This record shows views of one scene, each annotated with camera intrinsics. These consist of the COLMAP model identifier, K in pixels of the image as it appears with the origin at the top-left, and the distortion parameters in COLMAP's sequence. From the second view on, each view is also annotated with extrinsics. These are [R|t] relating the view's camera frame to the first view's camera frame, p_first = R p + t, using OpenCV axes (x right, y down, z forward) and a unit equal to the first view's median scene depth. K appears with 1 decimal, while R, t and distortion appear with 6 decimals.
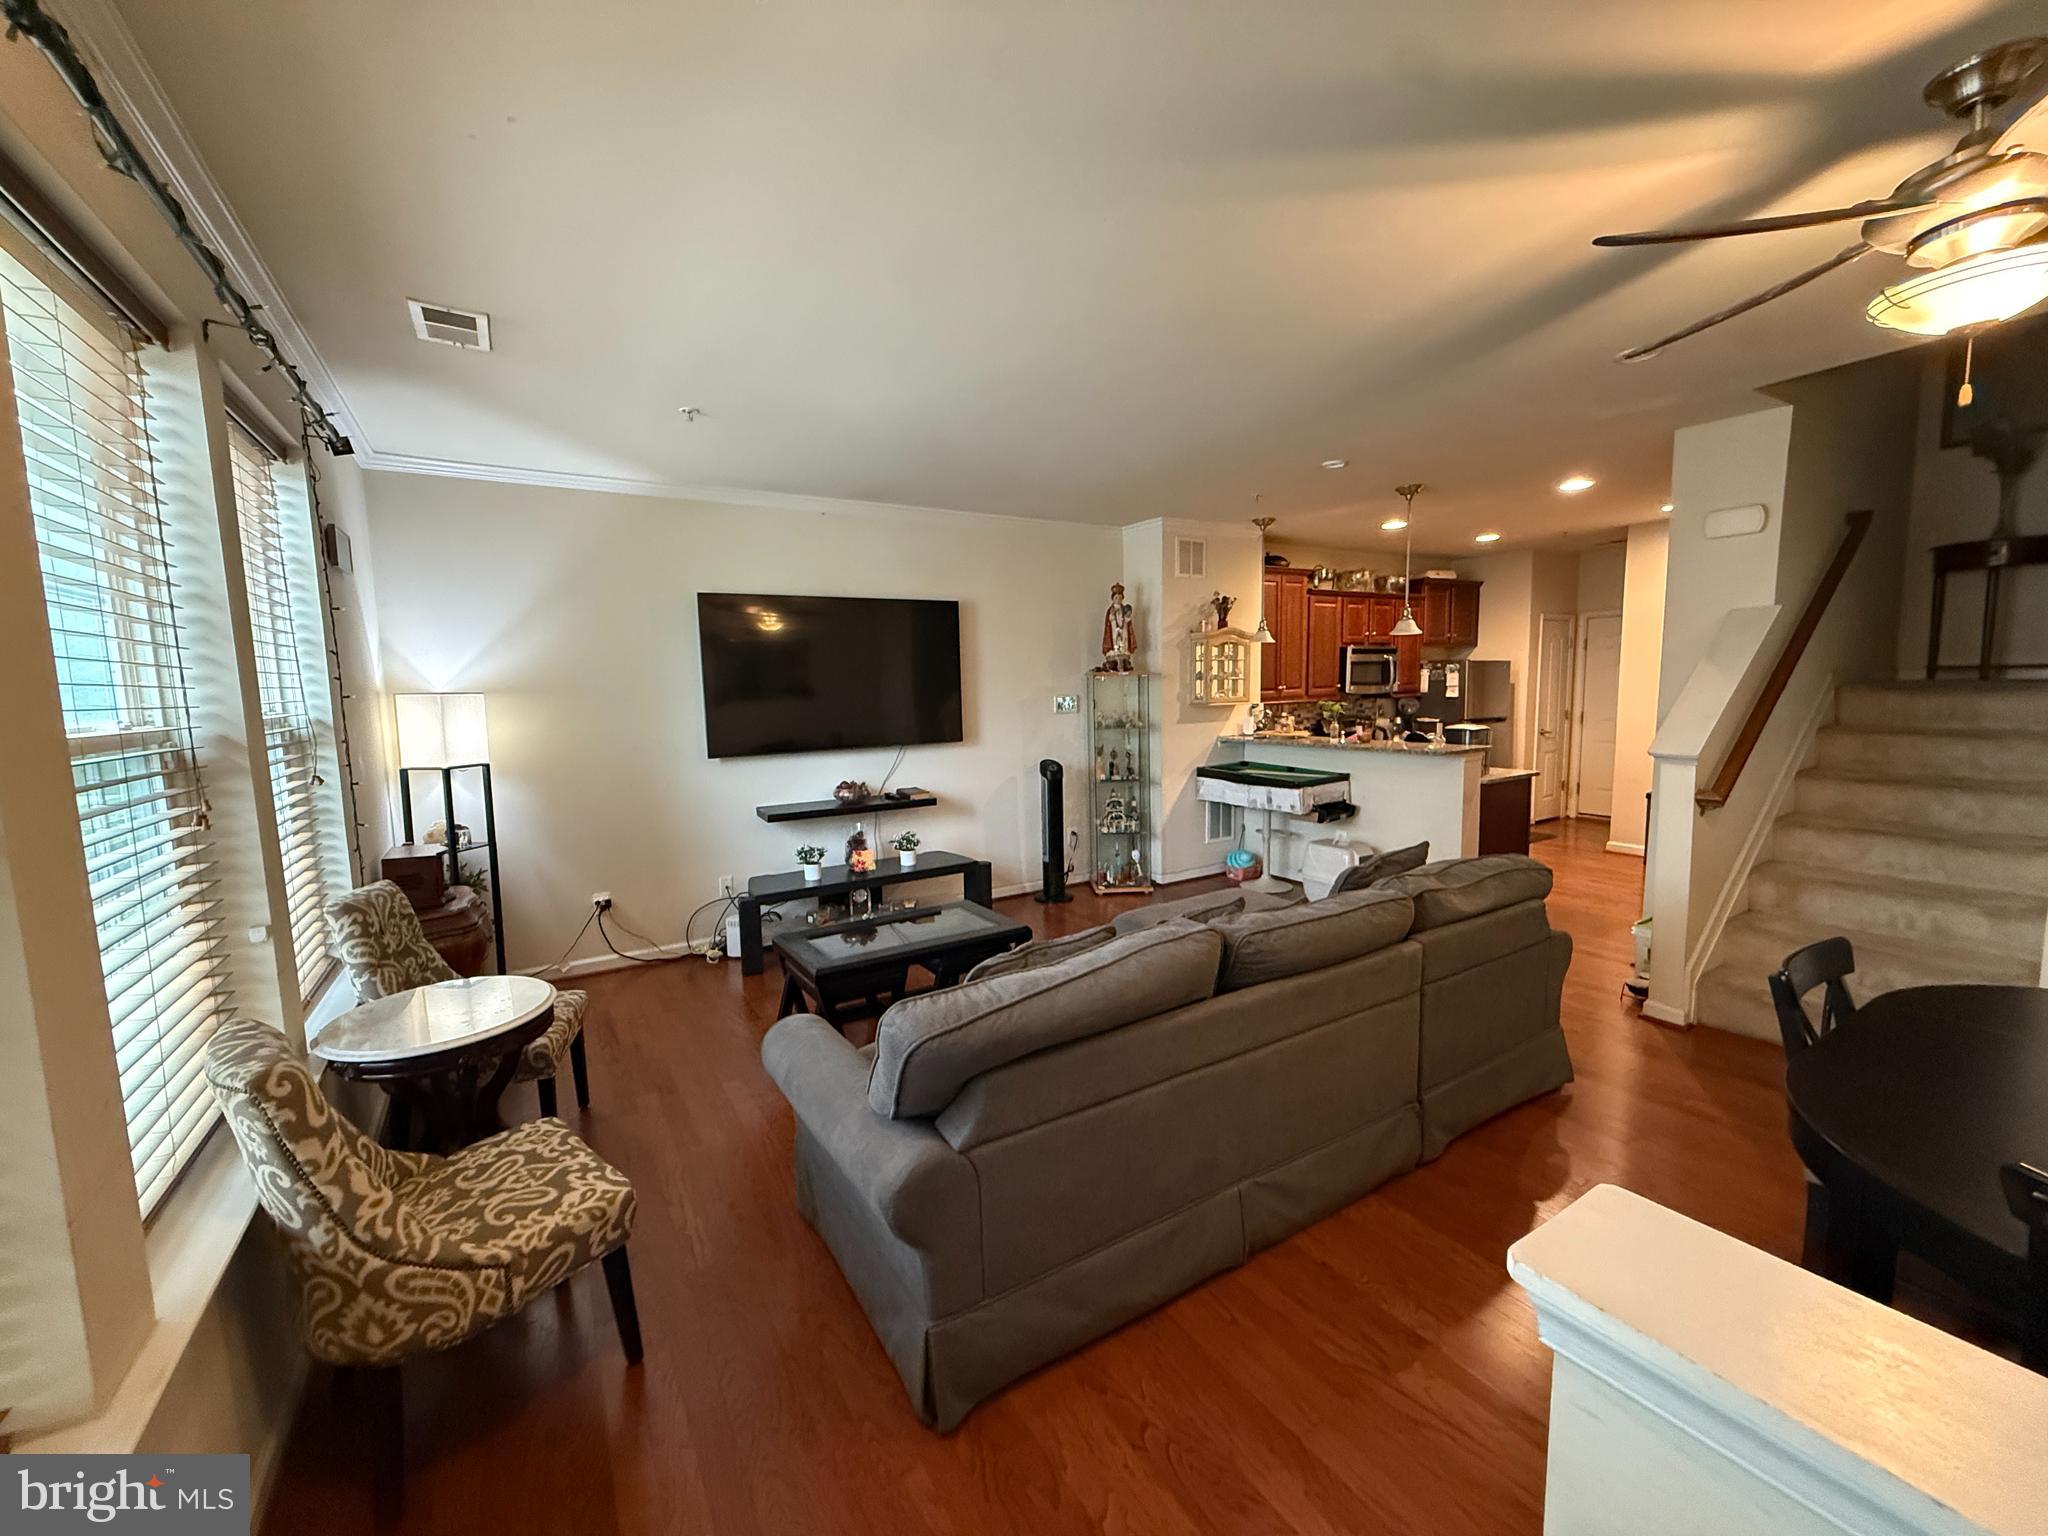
lens RADIAL K [[815.9, 0, 1015.4], [0, 815.9, 770.8], [0, 0, 1]] dist [-0.002330, -0.000634]
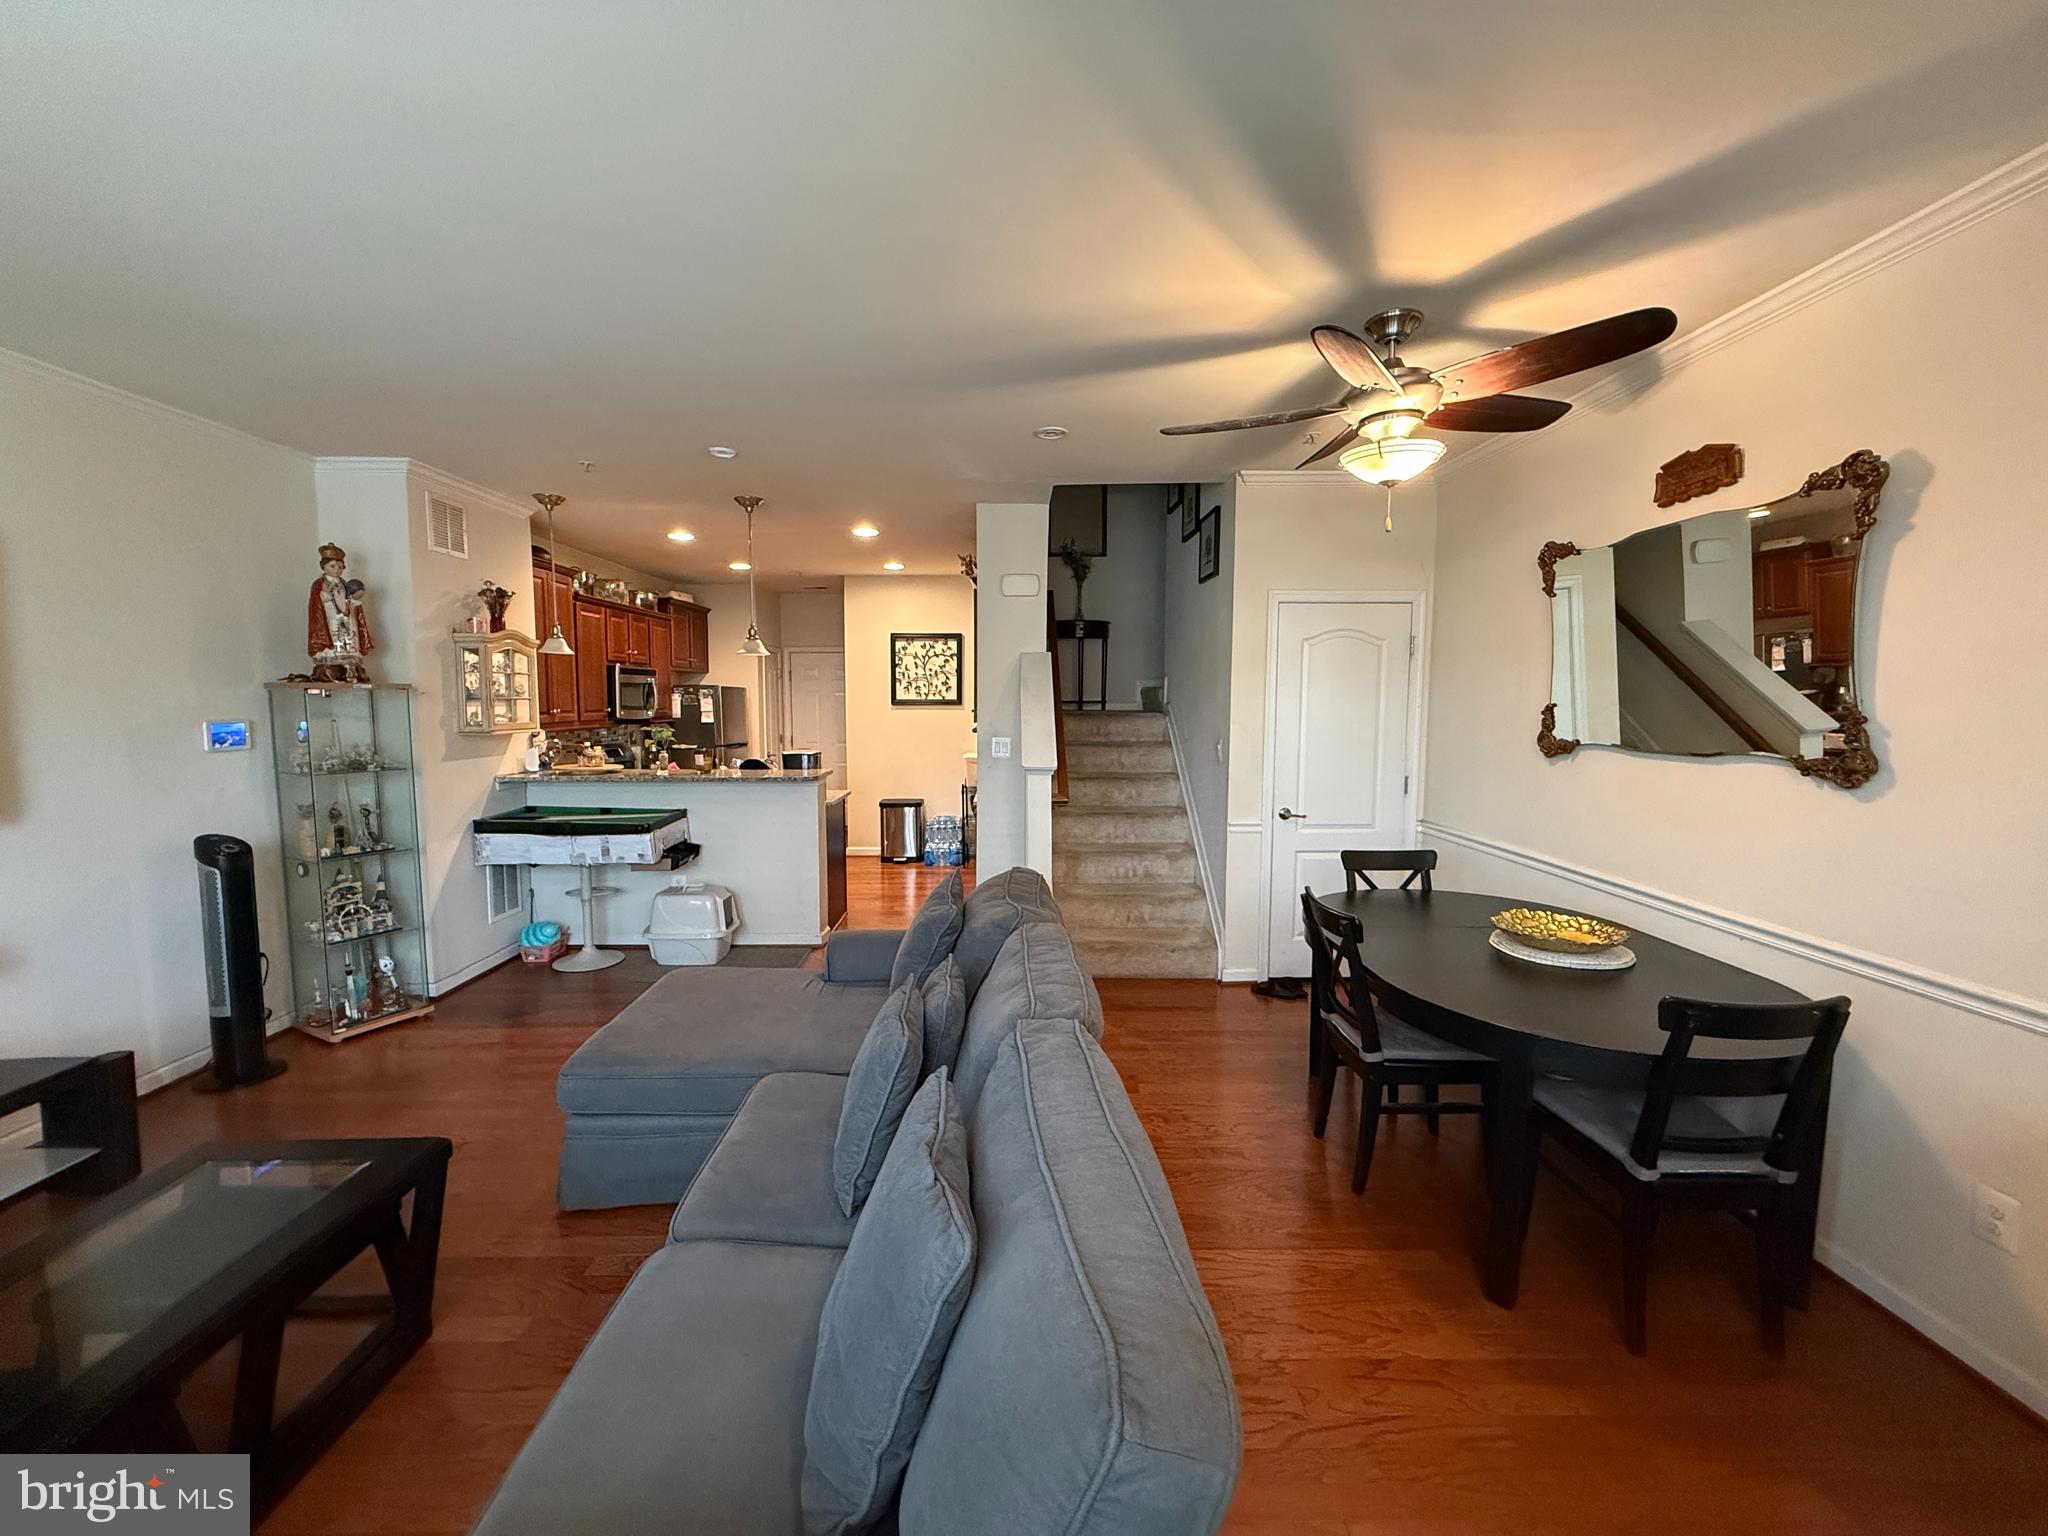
lens RADIAL K [[815.9, 0, 1022.1], [0, 815.9, 768.7], [0, 0, 1]] dist [-0.002330, -0.000634]
pose [[0.506579, -0.050607, 0.860707, -0.151494], [0.081283, 0.996633, 0.010759, -0.018955], [-0.858354, 0.064511, 0.508987, 0.225765]]
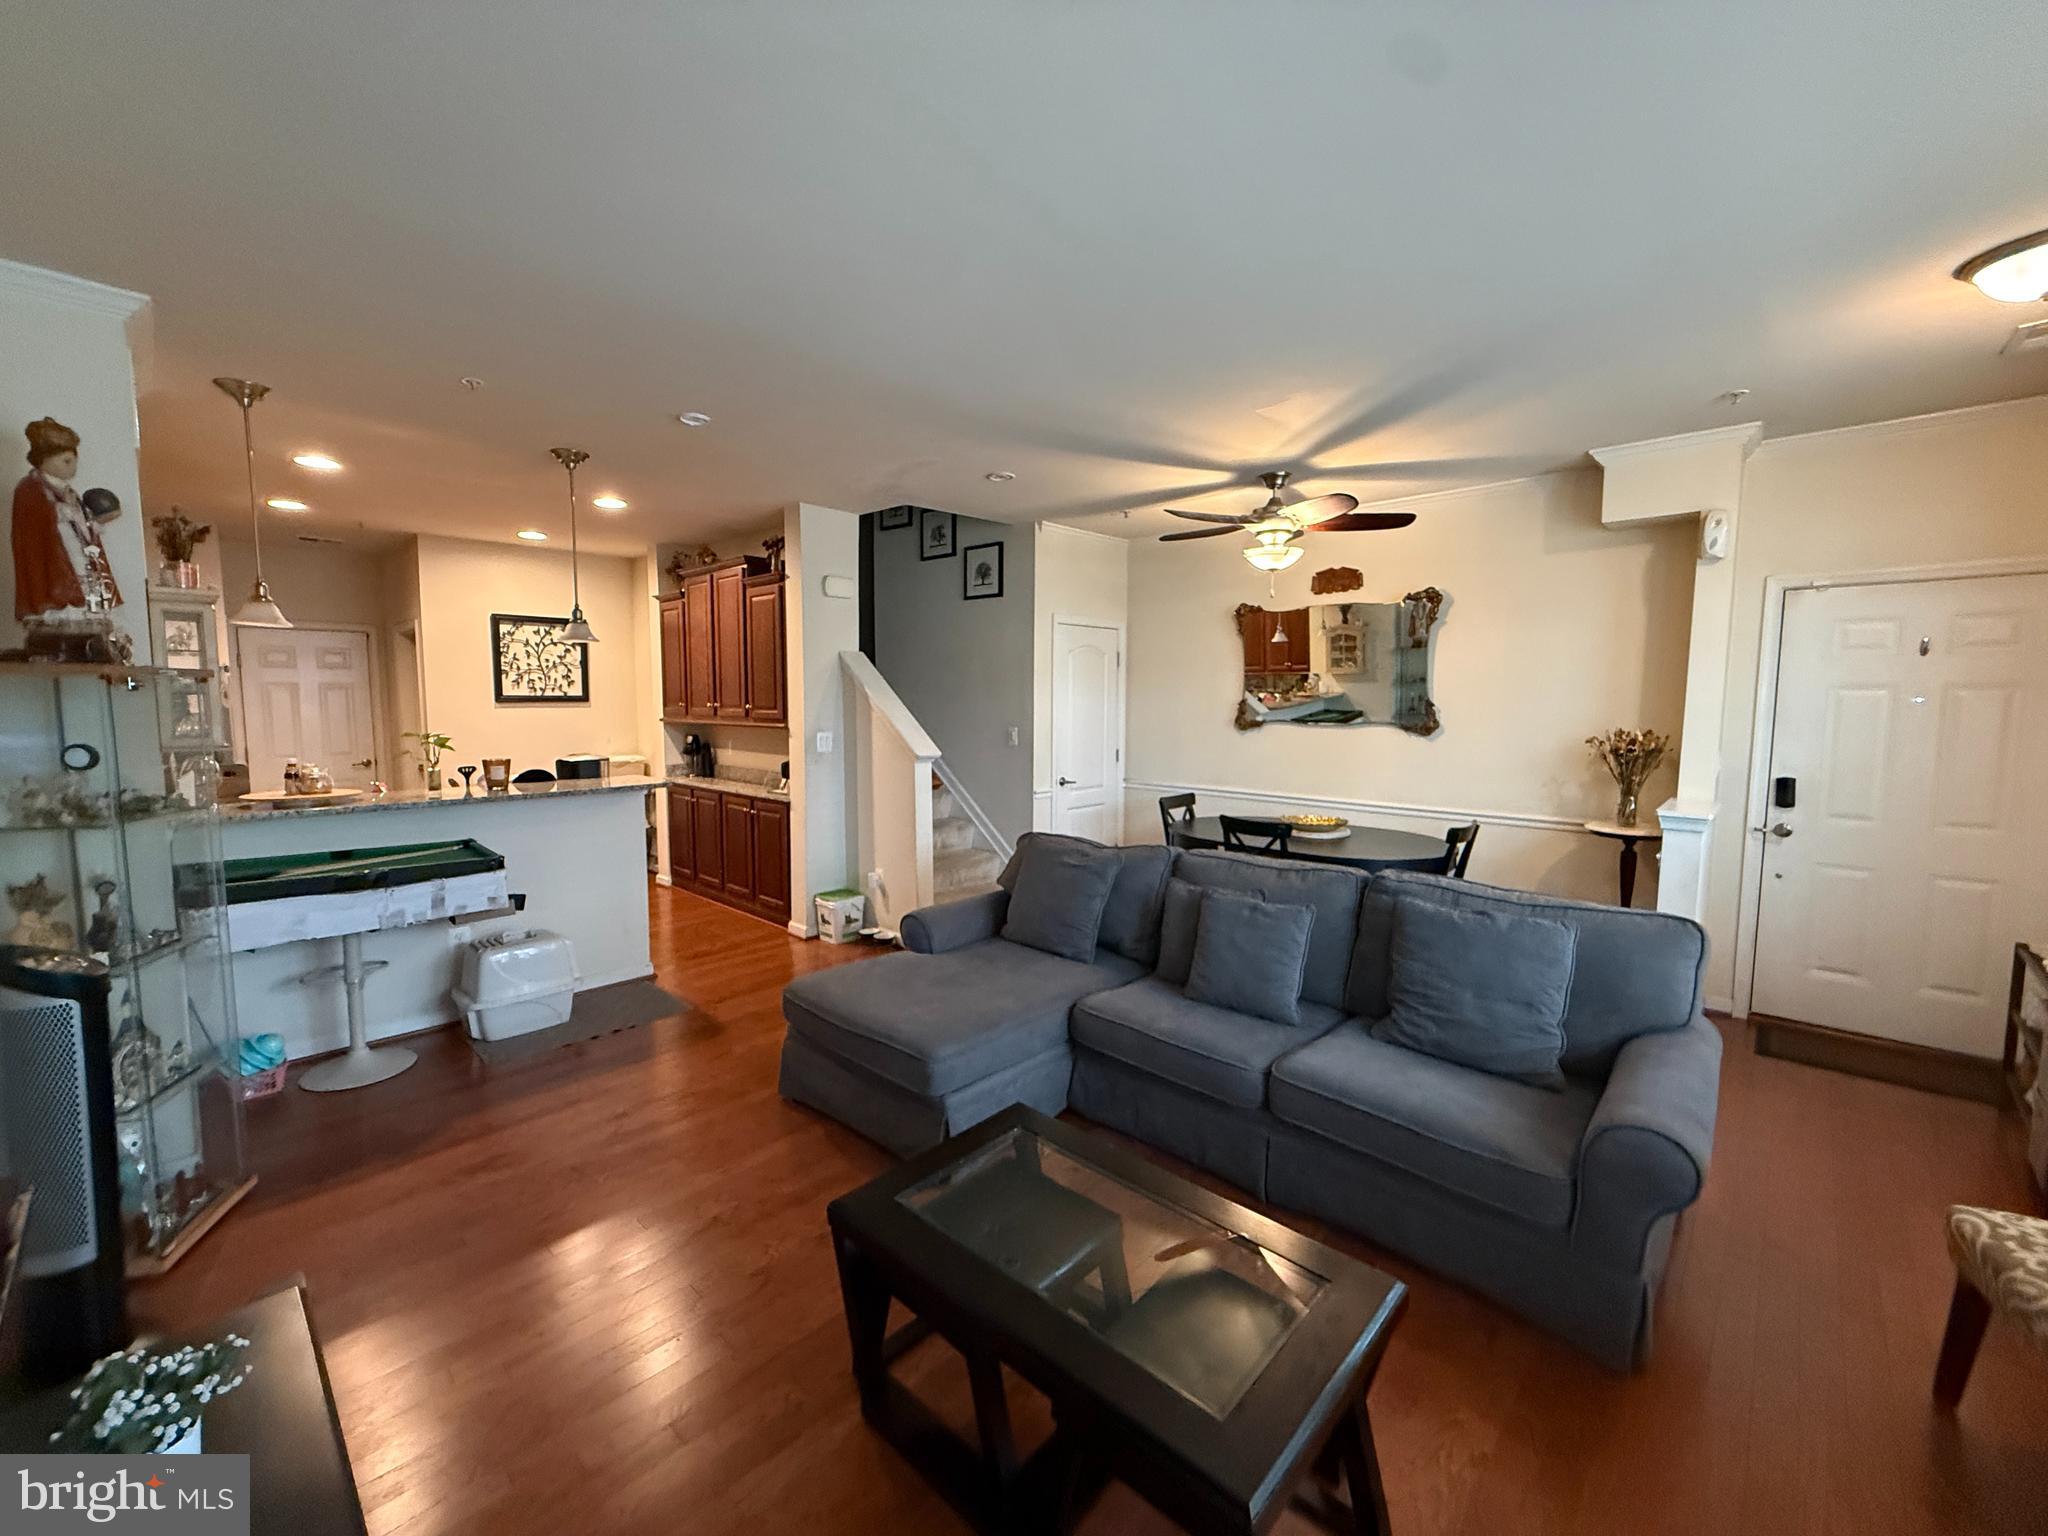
lens RADIAL K [[815.9, 0, 1022.7], [0, 815.9, 763.2], [0, 0, 1]] dist [-0.002330, -0.000634]
pose [[-0.261331, -0.057212, 0.963552, -0.330611], [0.108294, 0.990202, 0.088166, -0.064234], [-0.959155, 0.127388, -0.252574, 0.683335]]
